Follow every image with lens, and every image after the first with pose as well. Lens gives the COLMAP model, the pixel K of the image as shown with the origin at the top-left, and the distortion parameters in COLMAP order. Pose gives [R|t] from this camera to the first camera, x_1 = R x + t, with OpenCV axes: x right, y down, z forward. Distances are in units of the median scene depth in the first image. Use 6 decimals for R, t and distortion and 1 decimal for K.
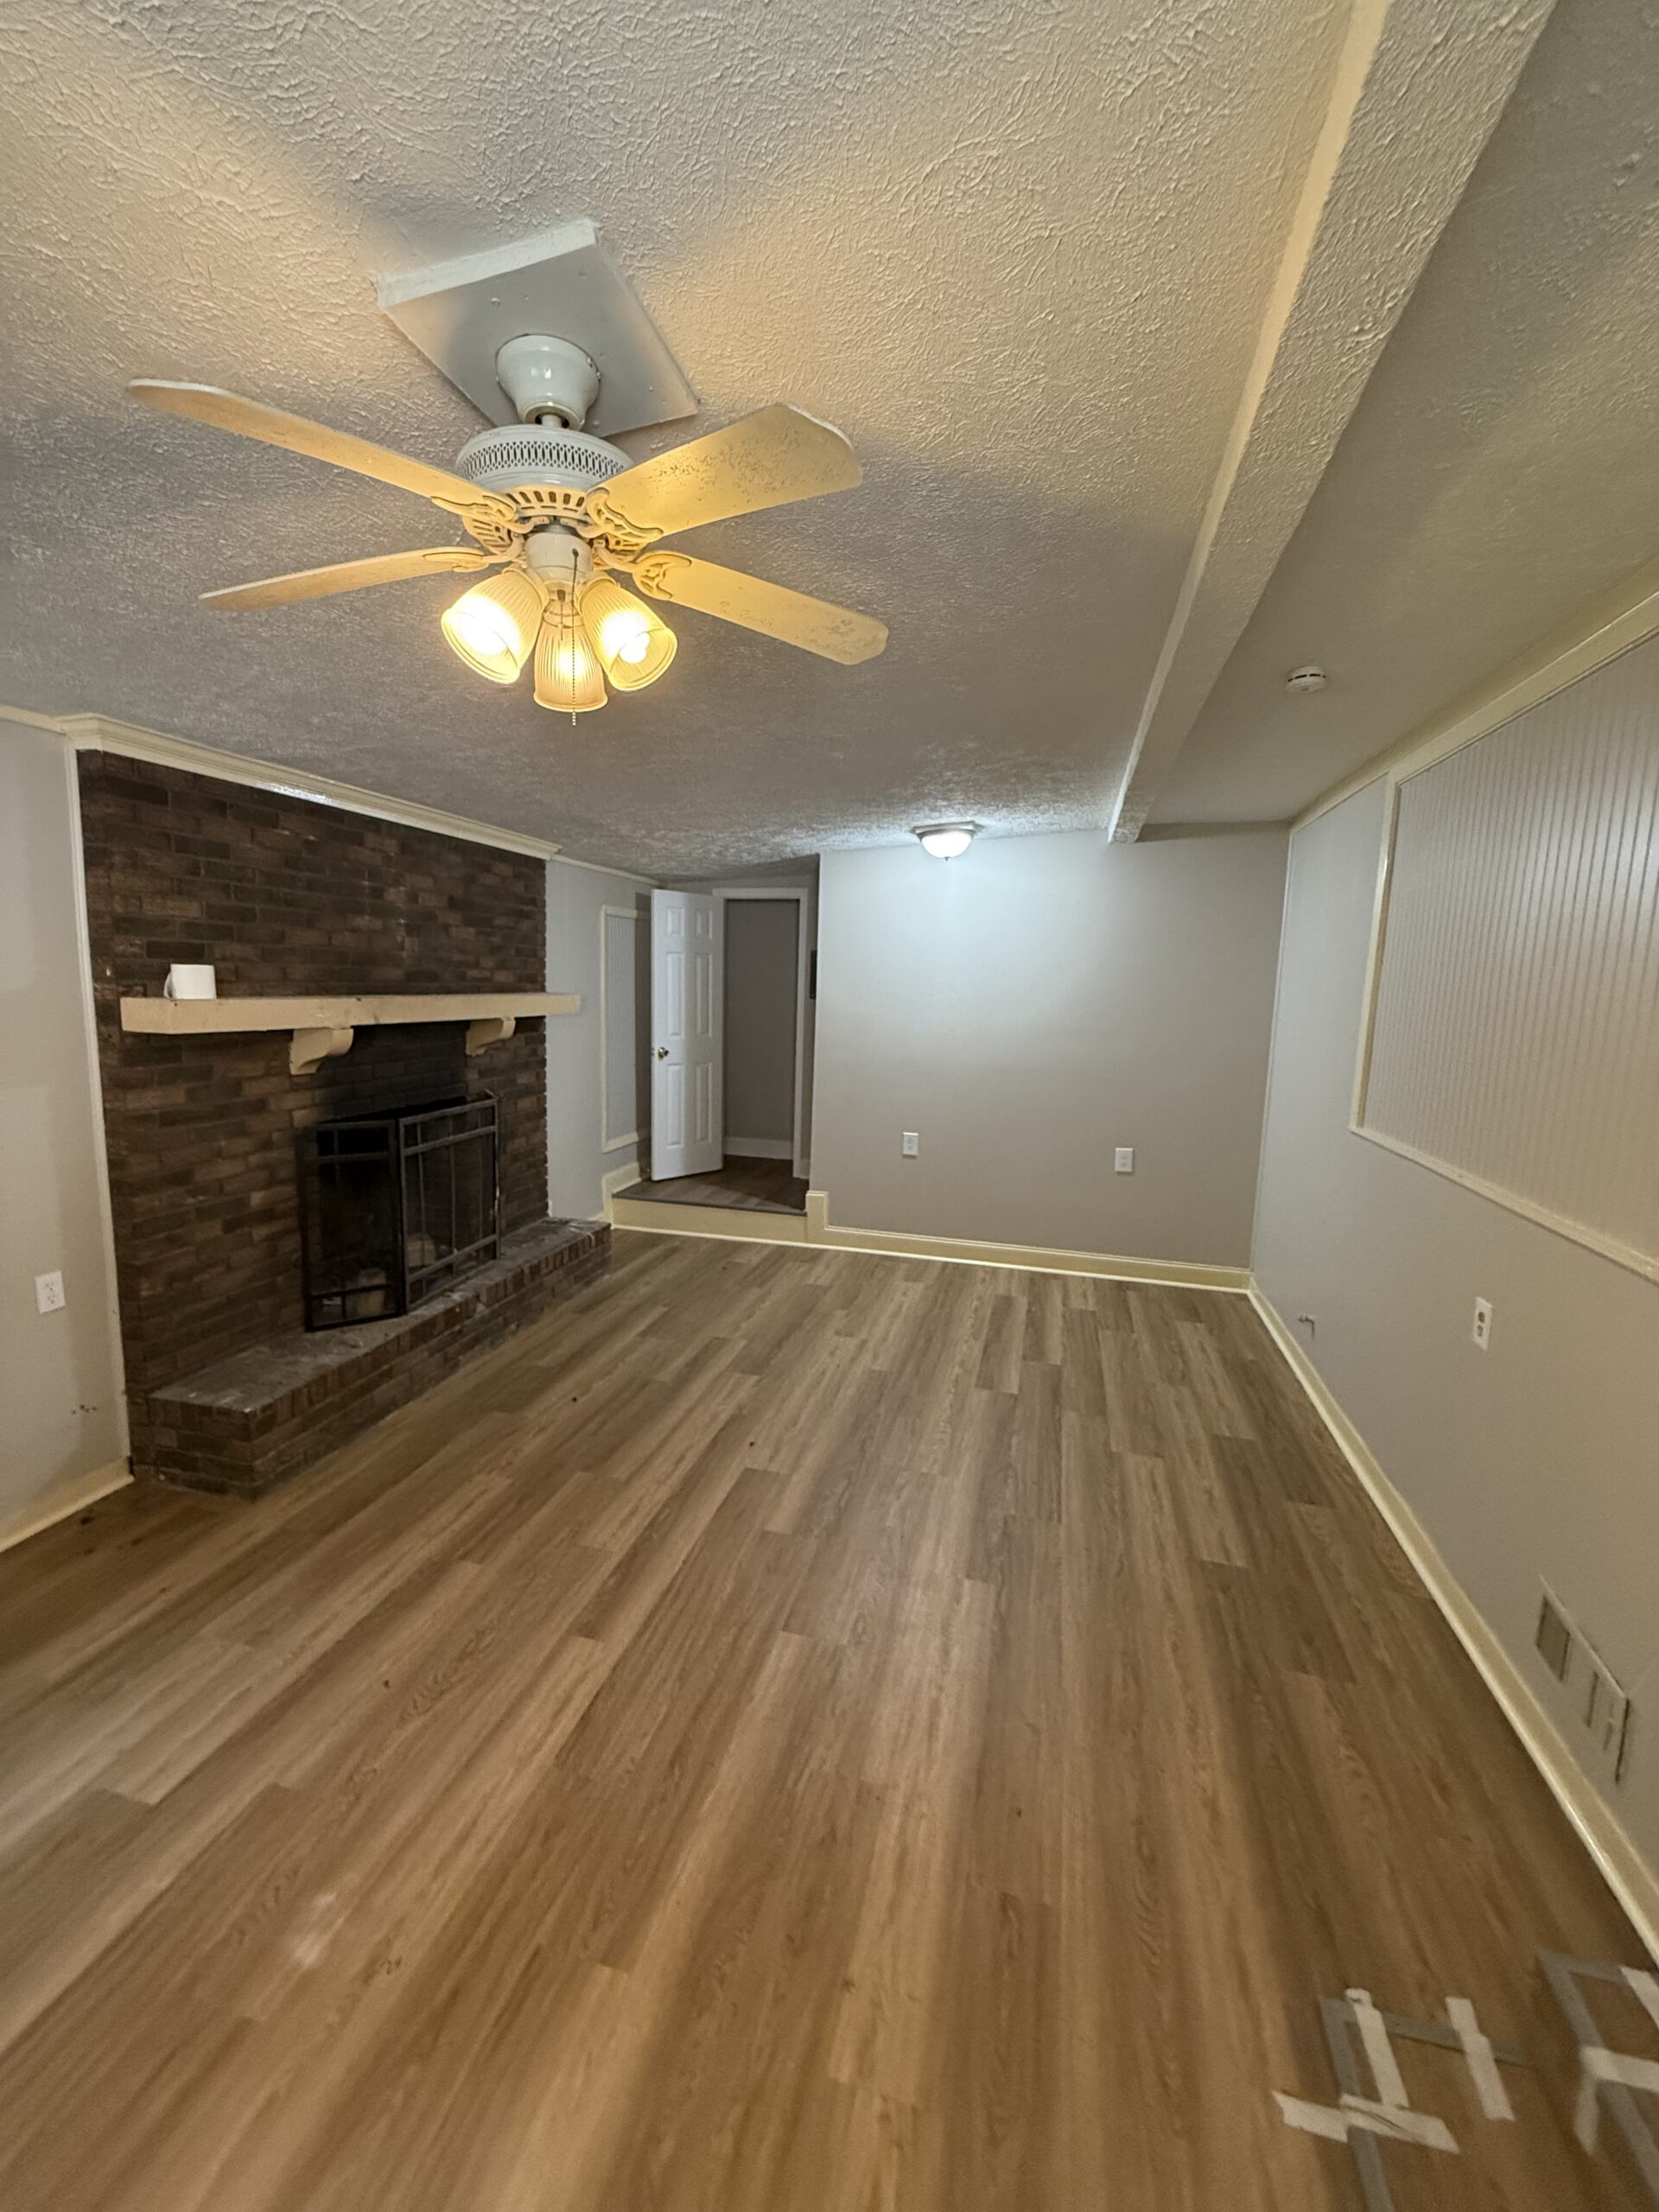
lens RADIAL K [[883.1, 0, 834.2], [0, 883.1, 1102.9], [0, 0, 1]] dist [0.001511, 0.000444]
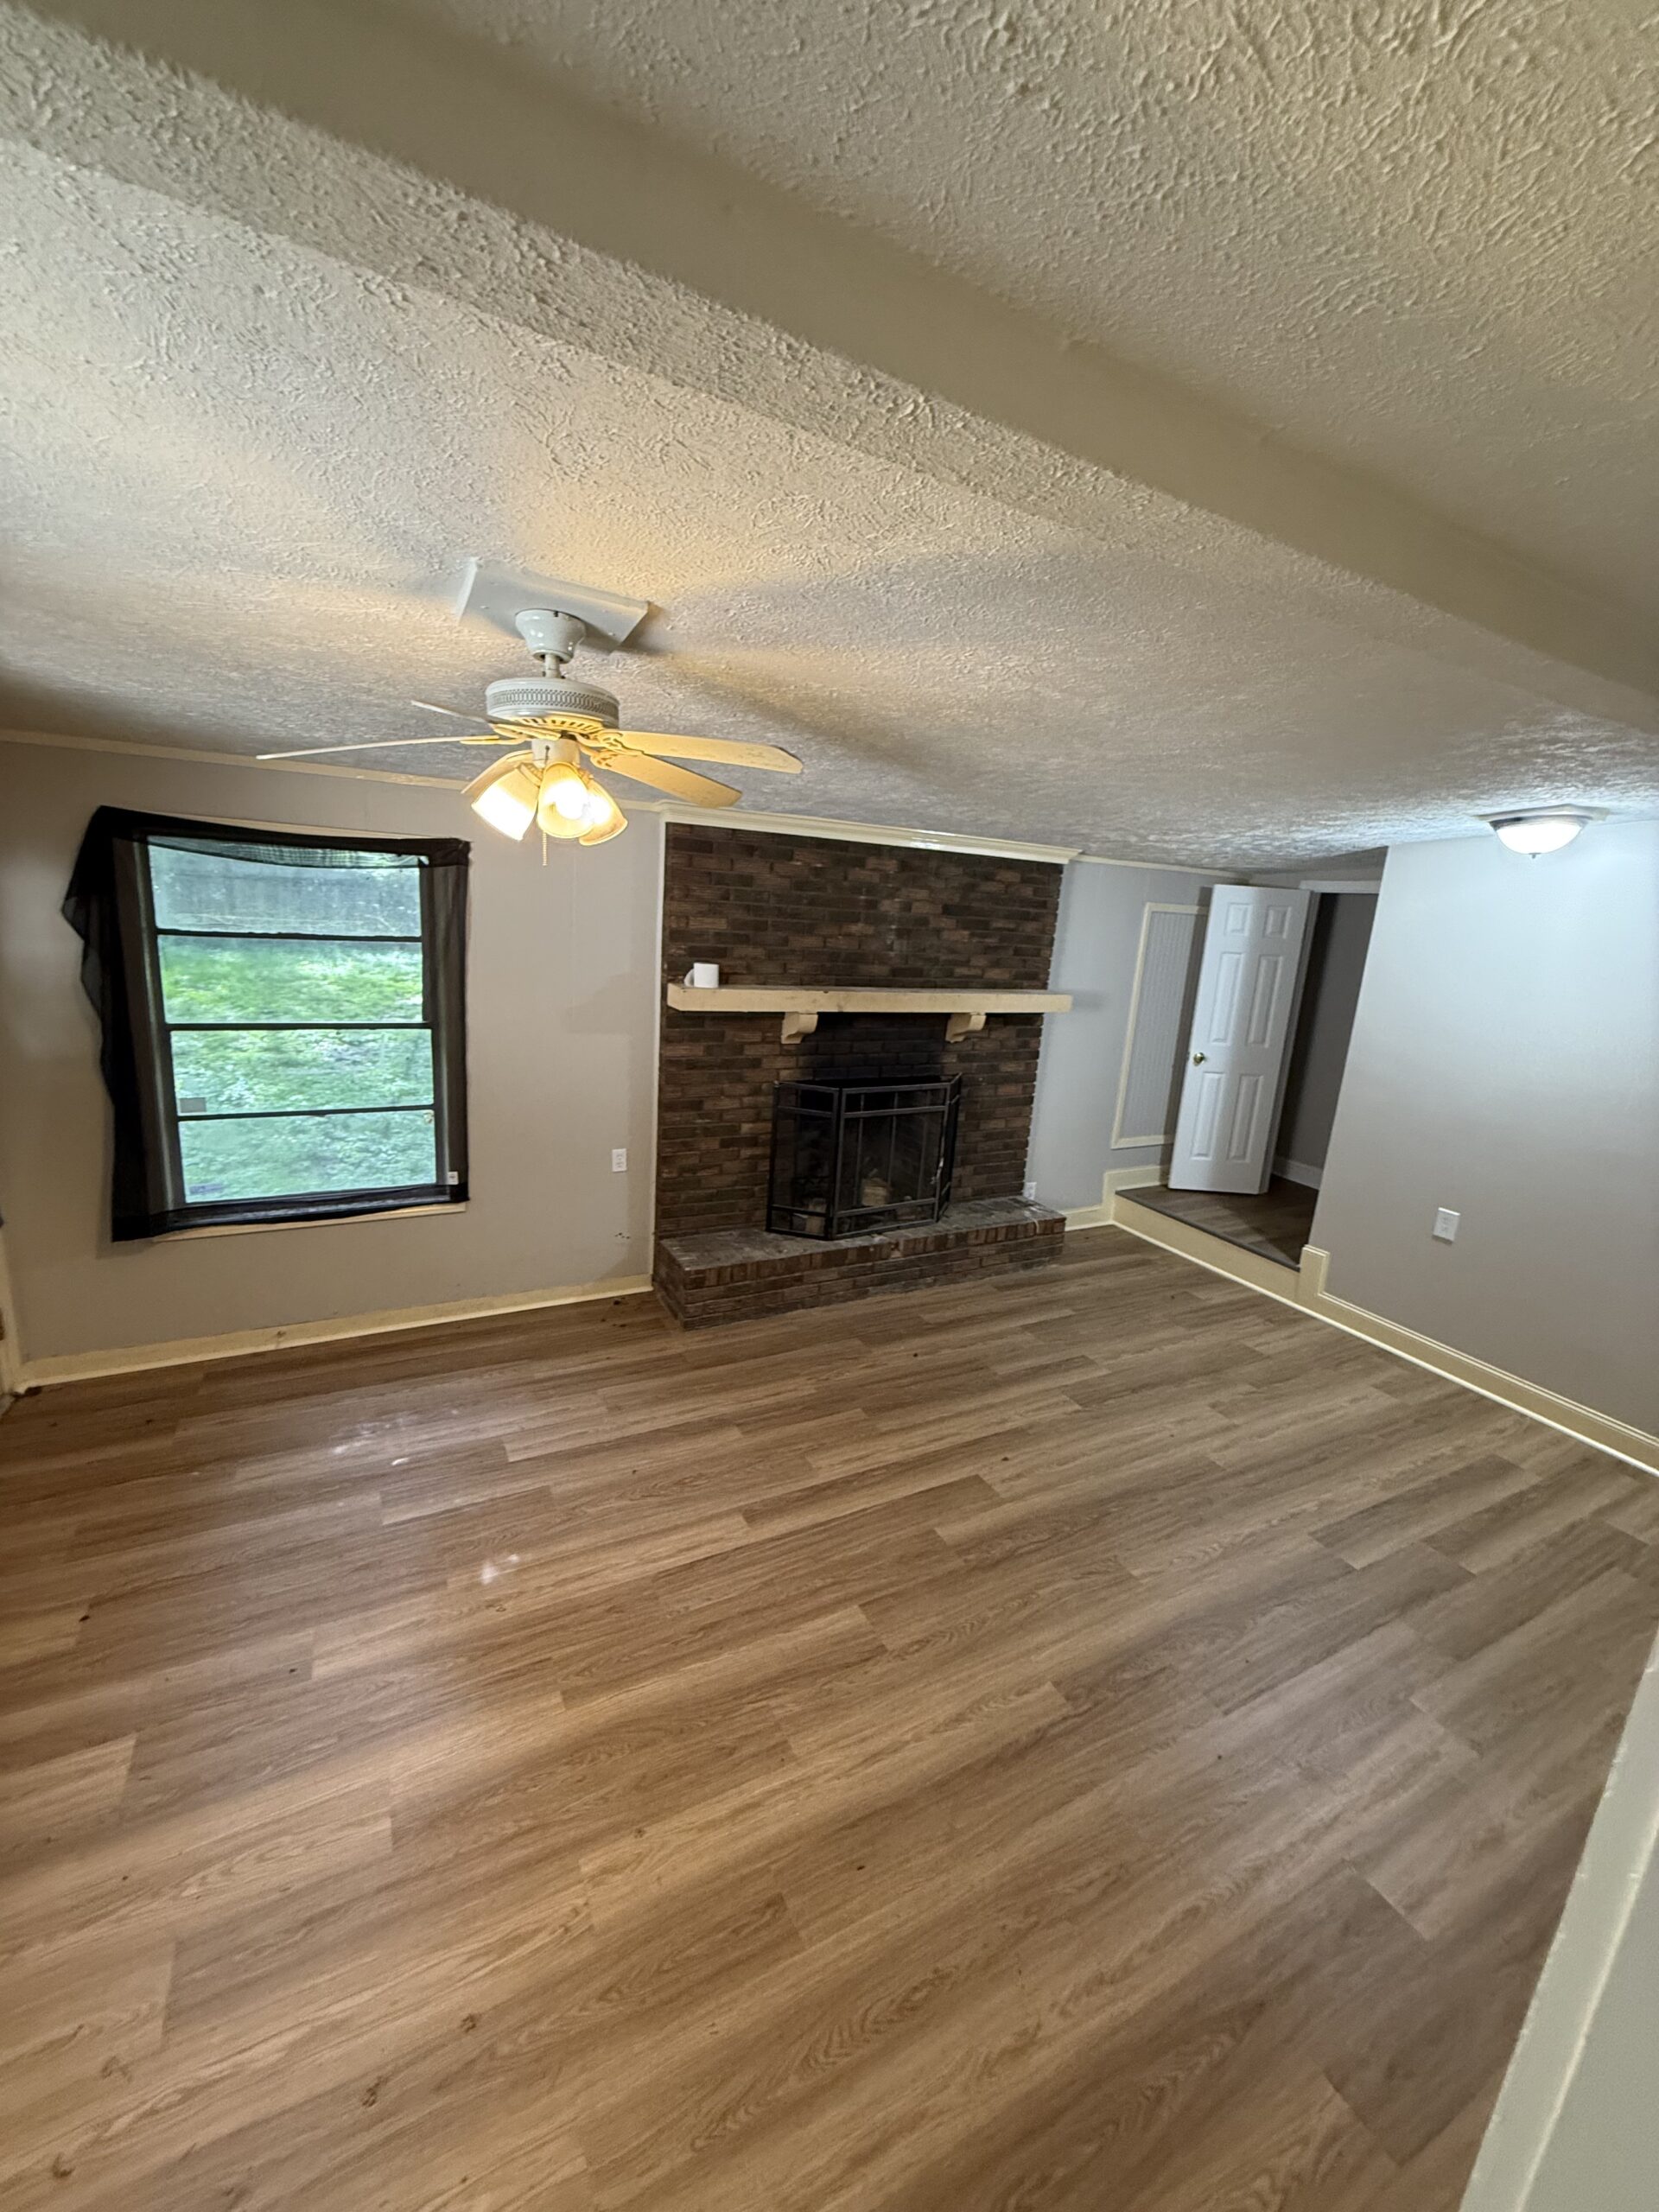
lens RADIAL K [[883.1, 0, 834.2], [0, 883.1, 1102.9], [0, 0, 1]] dist [0.001511, 0.000444]
pose [[0.674670, 0.179350, -0.715998, 0.377657], [-0.148501, 0.983177, 0.106346, -0.087597], [0.723026, 0.034578, 0.689954, 0.116576]]
